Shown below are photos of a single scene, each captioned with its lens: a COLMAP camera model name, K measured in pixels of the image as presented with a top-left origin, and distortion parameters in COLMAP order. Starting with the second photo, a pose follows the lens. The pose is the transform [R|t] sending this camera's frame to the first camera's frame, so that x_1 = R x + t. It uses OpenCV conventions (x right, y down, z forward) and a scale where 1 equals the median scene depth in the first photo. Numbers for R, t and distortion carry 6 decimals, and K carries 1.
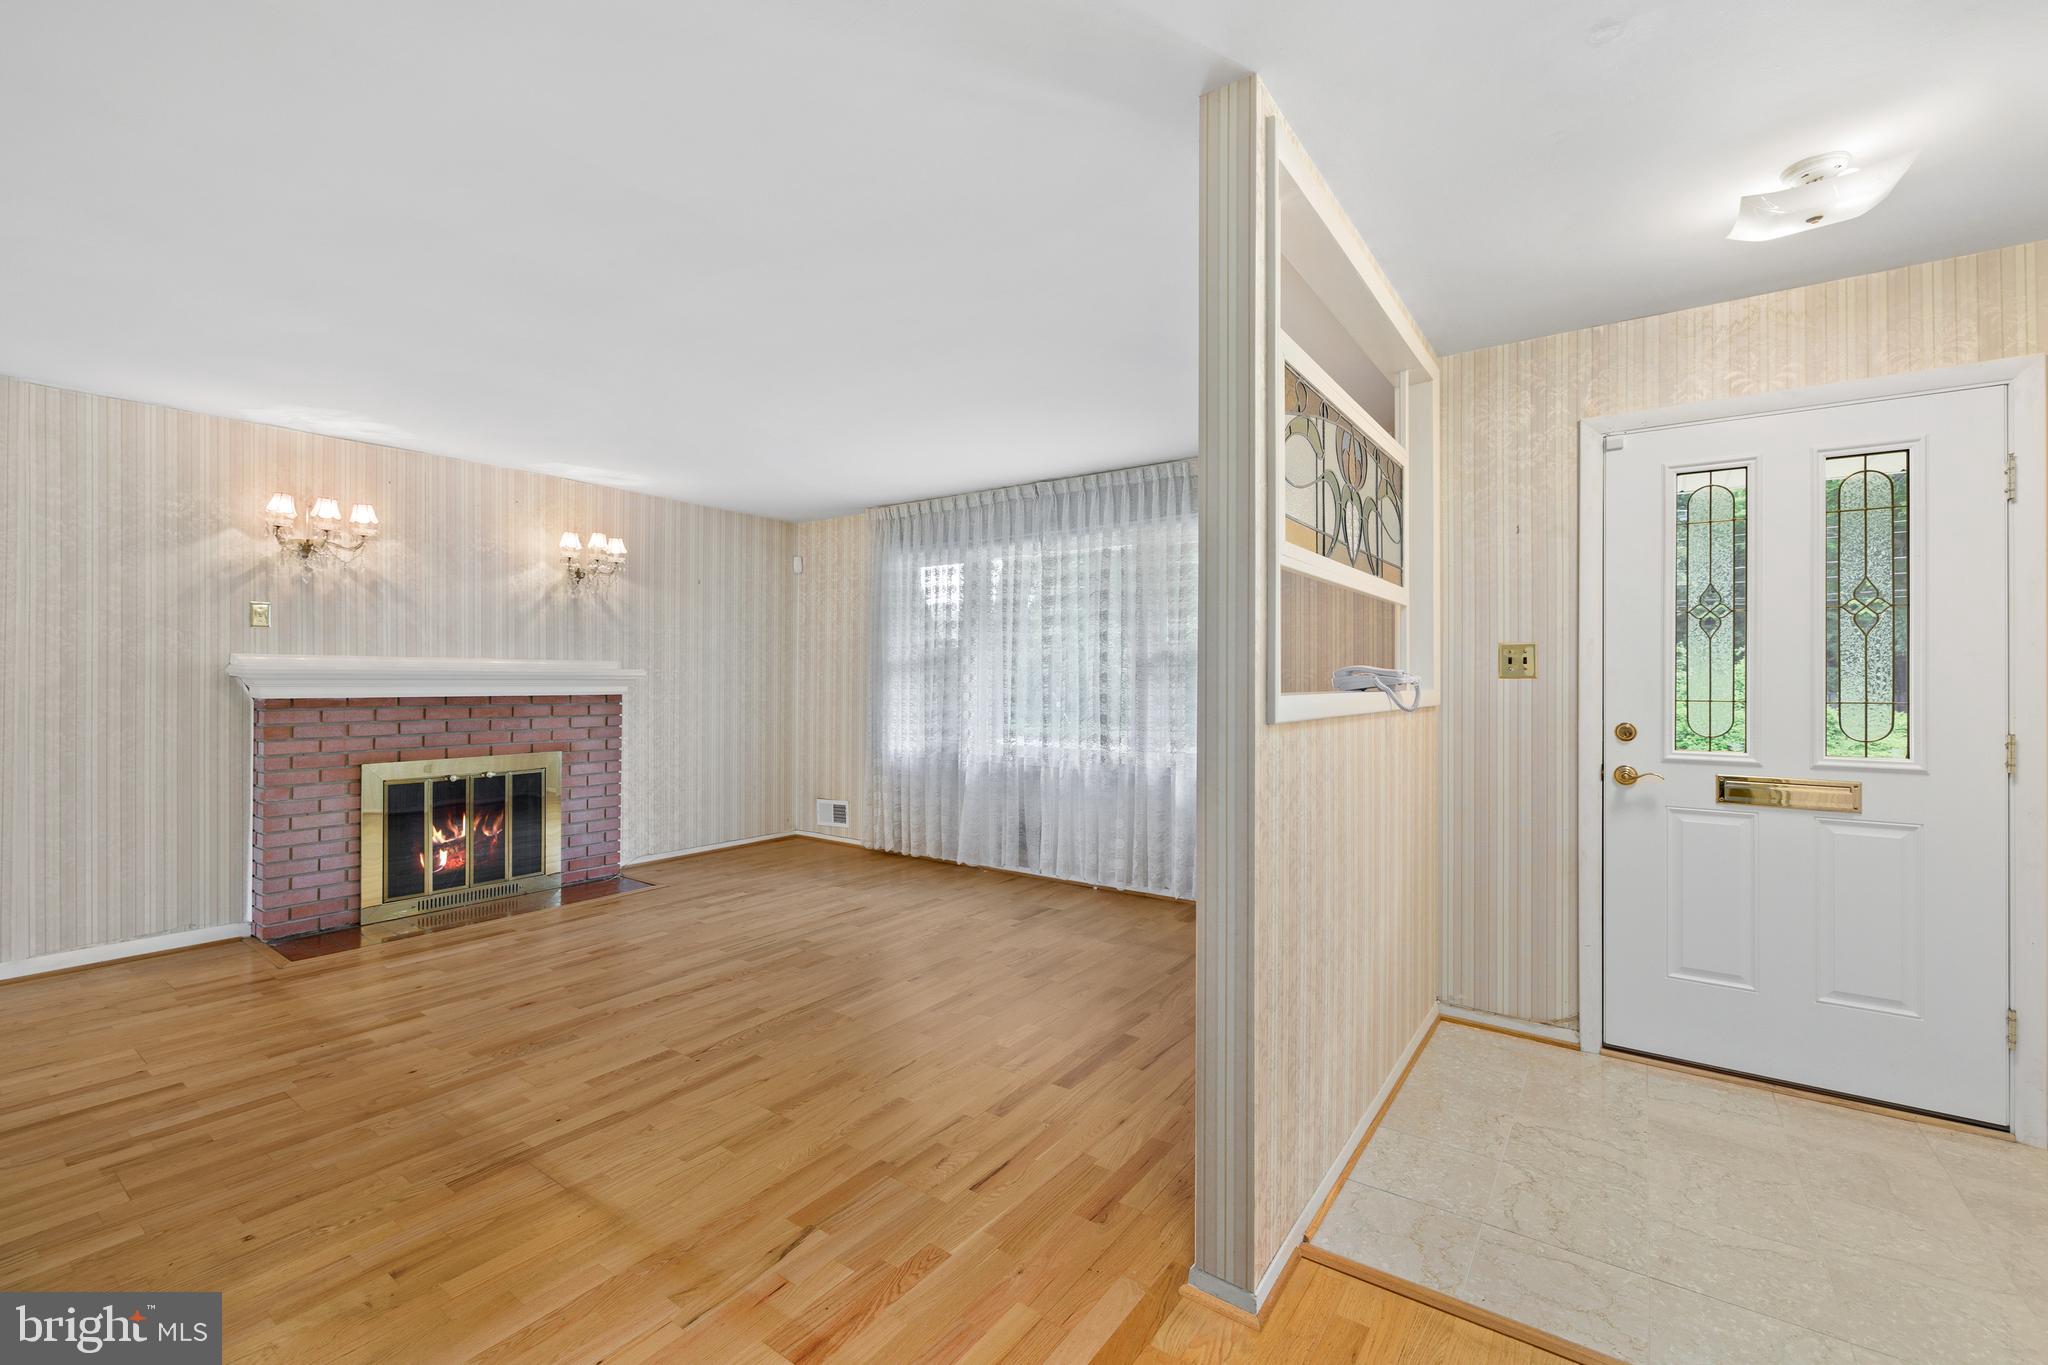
lens RADIAL K [[861.8, 0, 1020.7], [0, 861.8, 673.0], [0, 0, 1]] dist [0.001162, -0.000537]
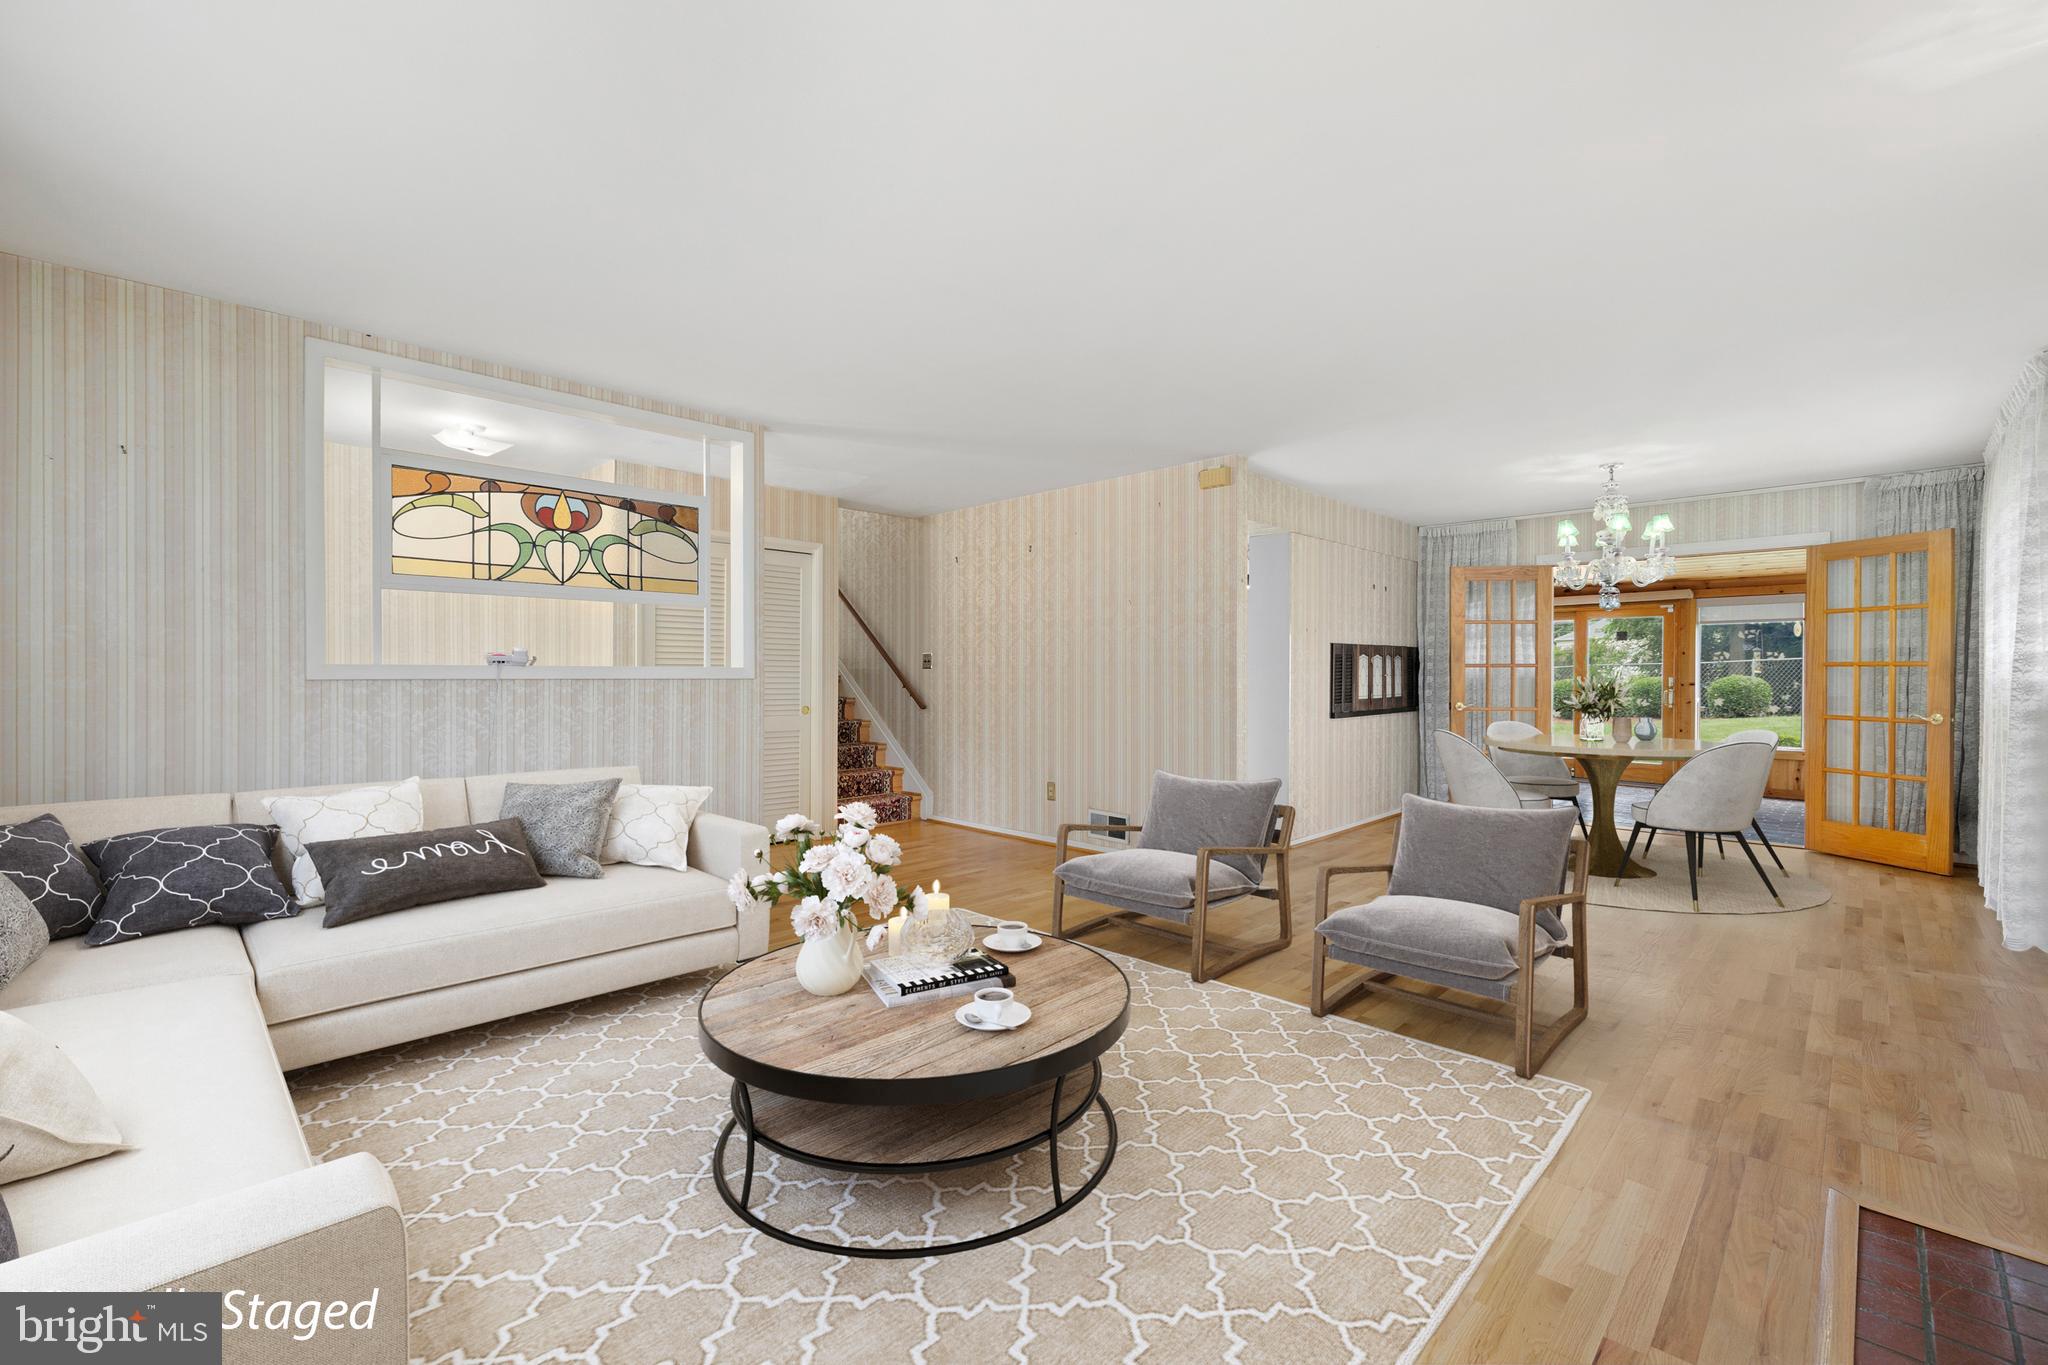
lens RADIAL K [[866.8, 0, 1020.8], [0, 866.8, 676.6], [0, 0, 1]] dist [0.000442, -0.000190]
pose [[-0.988600, -0.007093, 0.150400, -0.451498], [-0.007460, 0.999970, -0.001879, 0.026043], [-0.150382, -0.002979, -0.988623, 1.676868]]
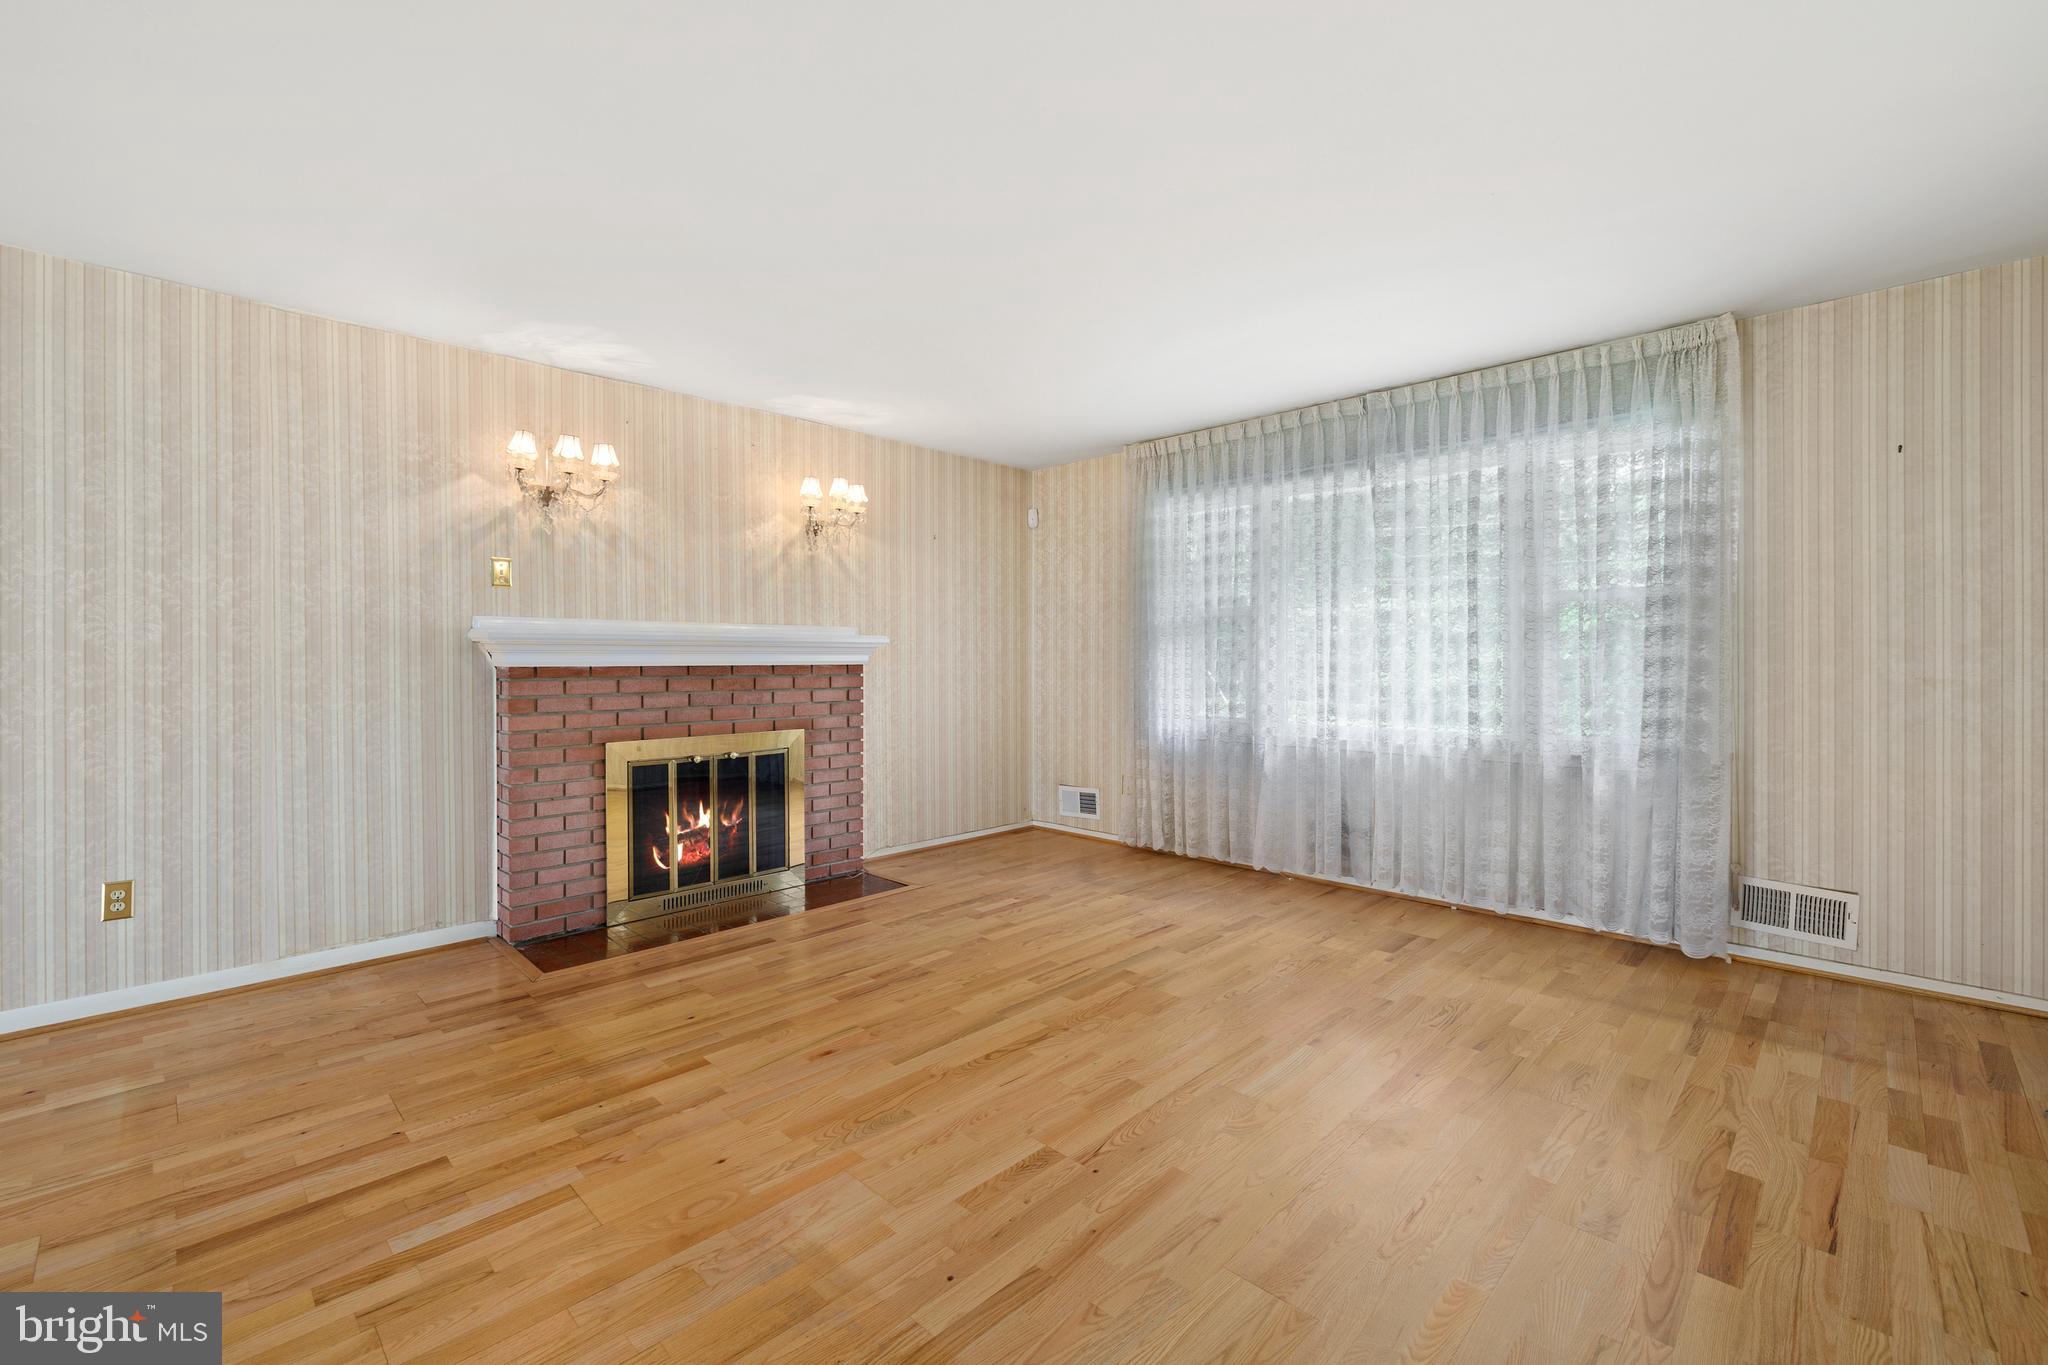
lens RADIAL K [[867.0, 0, 1023.2], [0, 867.0, 660.1], [0, 0, 1]] dist [-0.000032, 0.000368]
pose [[0.988438, -0.006327, -0.151495, -0.257882], [0.007568, 0.999942, 0.007614, 0.022993], [0.151438, -0.008672, 0.988429, 0.238184]]
